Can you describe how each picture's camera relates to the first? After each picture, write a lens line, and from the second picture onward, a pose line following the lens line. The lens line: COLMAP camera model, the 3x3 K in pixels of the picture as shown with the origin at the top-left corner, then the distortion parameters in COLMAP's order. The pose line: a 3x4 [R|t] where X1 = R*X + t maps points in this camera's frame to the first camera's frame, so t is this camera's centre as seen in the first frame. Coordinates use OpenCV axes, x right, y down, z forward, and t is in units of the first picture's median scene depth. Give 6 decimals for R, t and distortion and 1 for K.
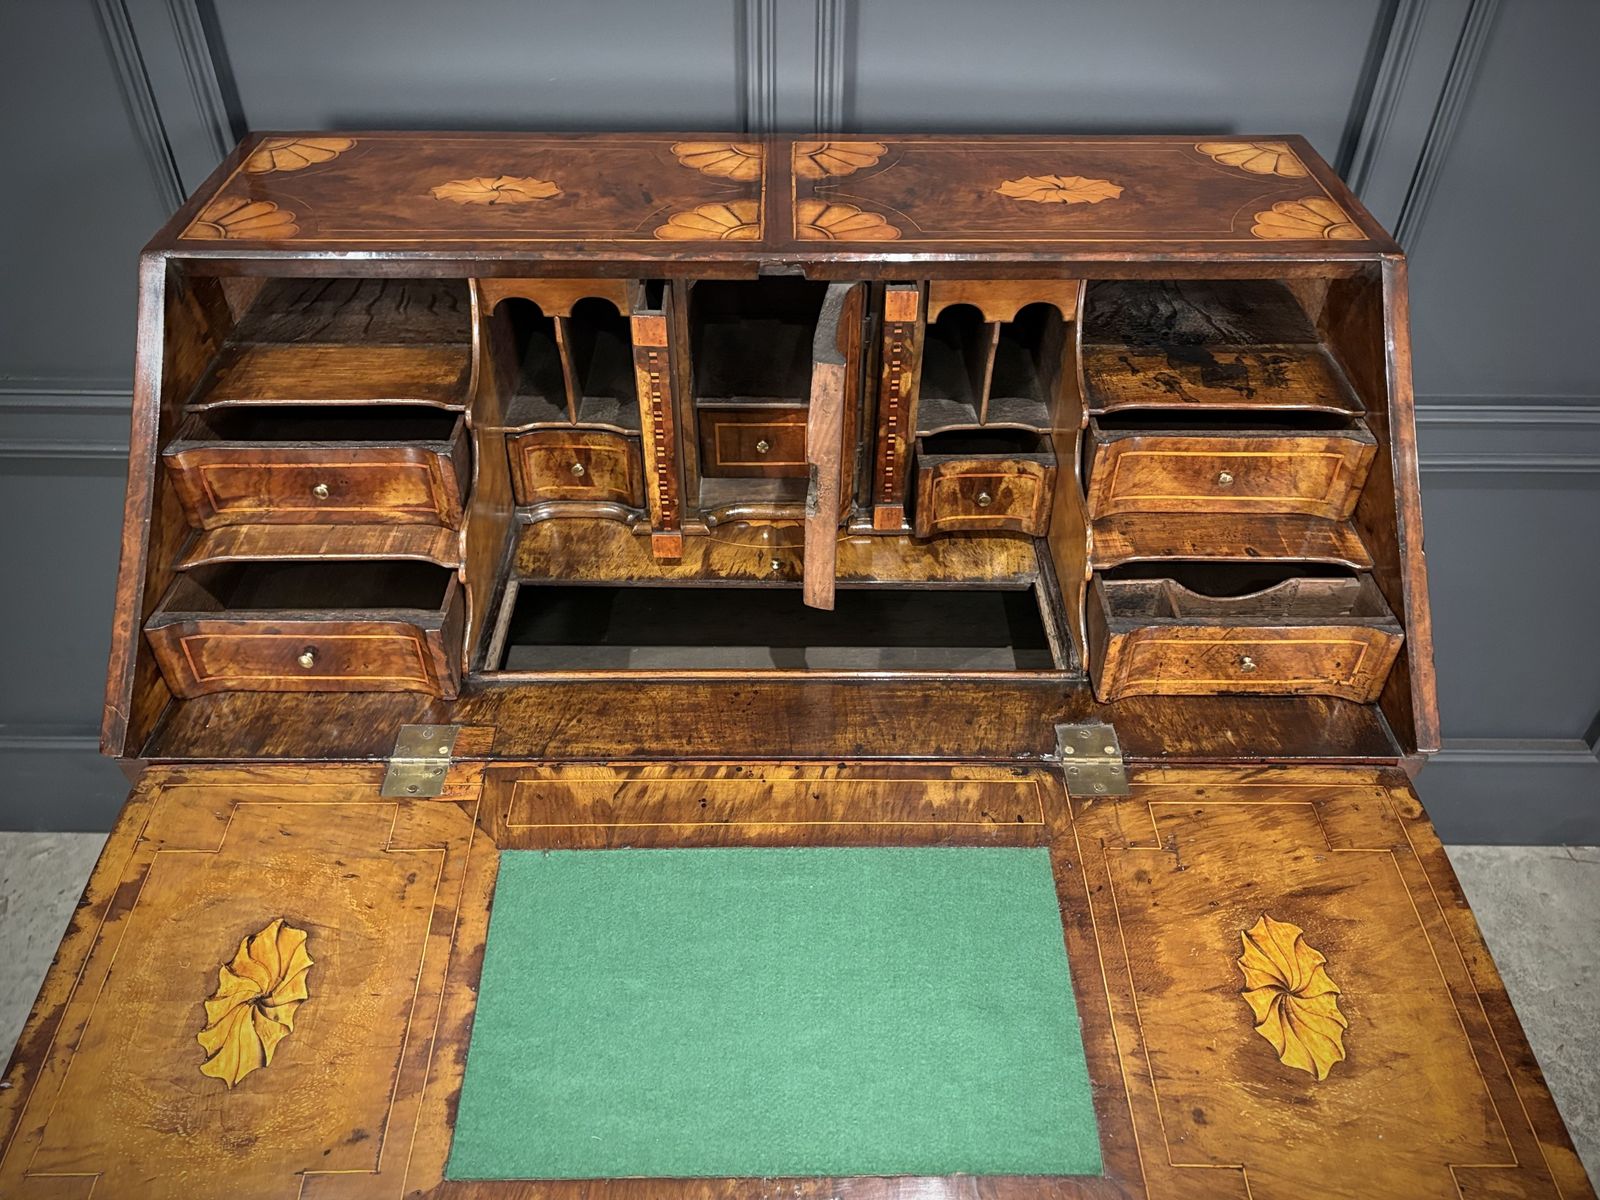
lens RADIAL K [[1230.0, 0, 800.0], [0, 1230.0, 600.0], [0, 0, 1]] dist [0.024596, -0.005203]
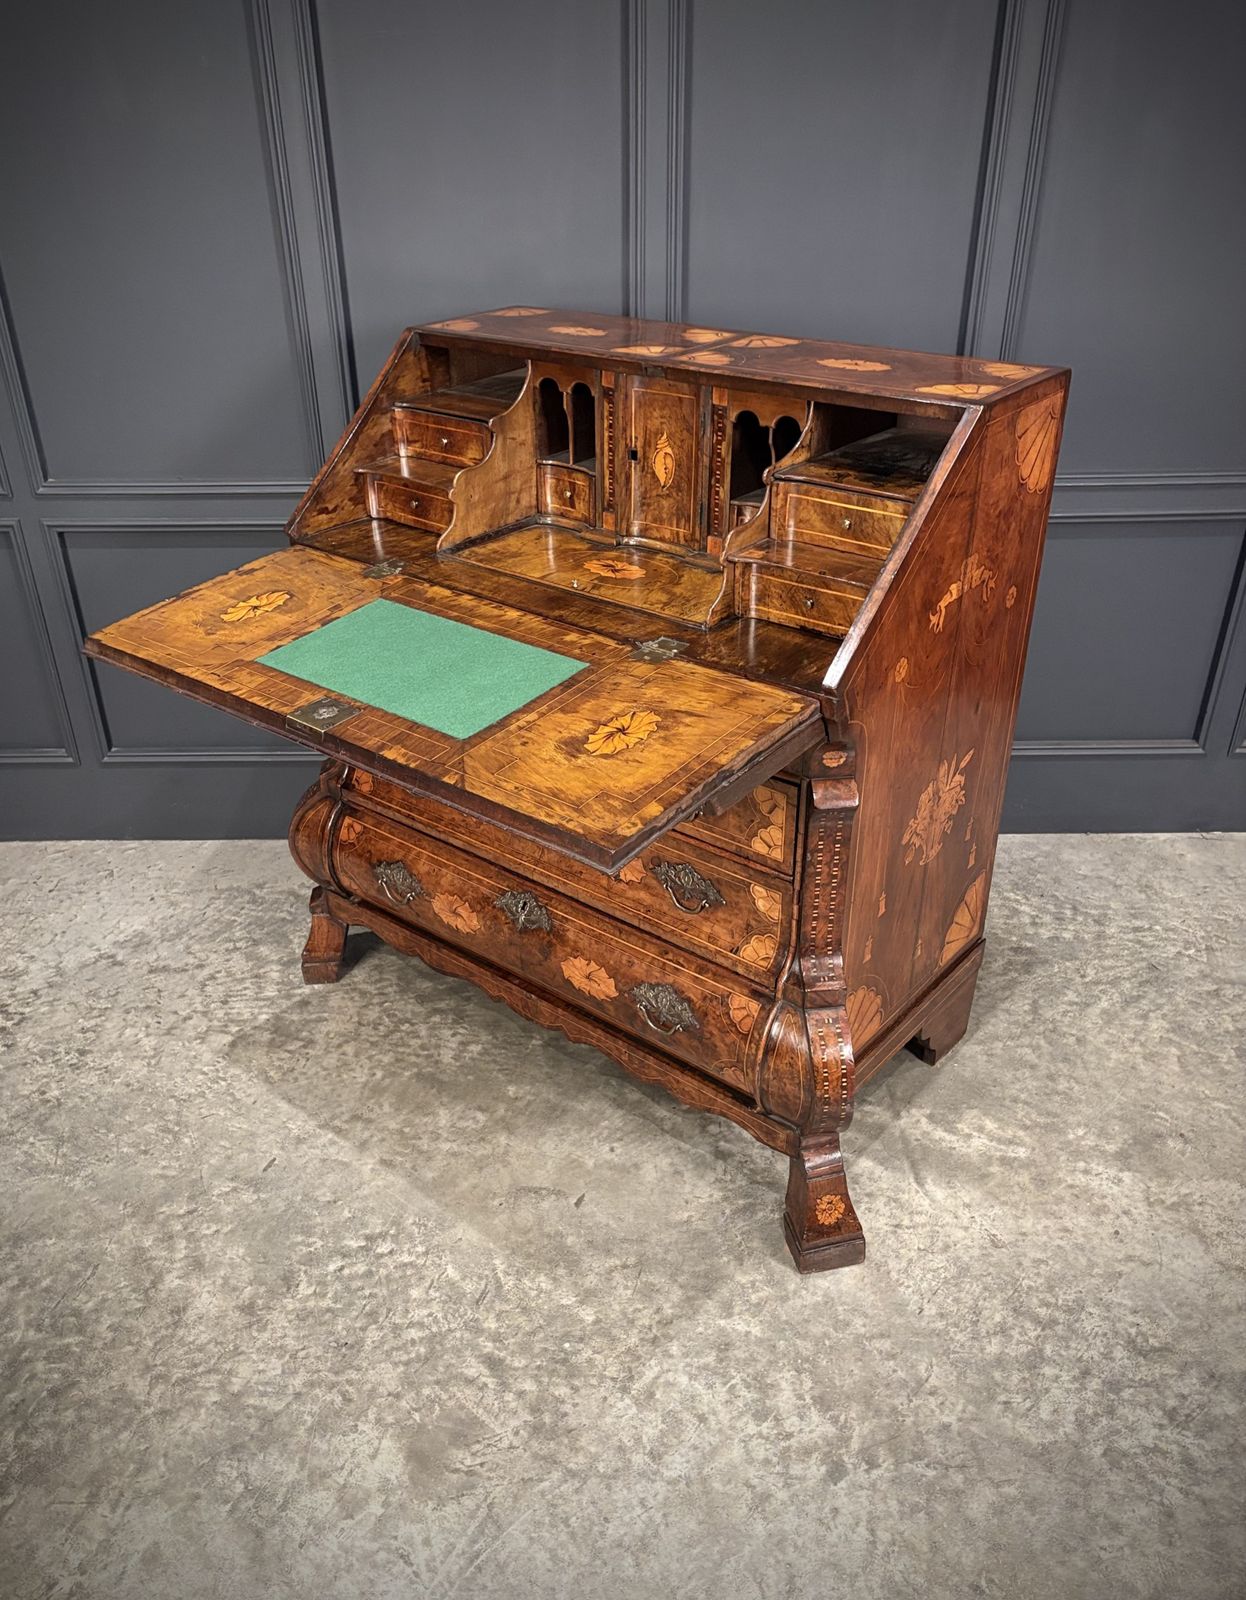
lens RADIAL K [[1265.7, 0, 617.0], [0, 1265.7, 859.1], [0, 0, 1]] dist [0.004784, 0.009574]
pose [[0.768245, 0.322032, -0.553258, 1.268386], [-0.398276, 0.917064, -0.019248, 0.459250], [0.501174, 0.235137, 0.832787, -0.391357]]
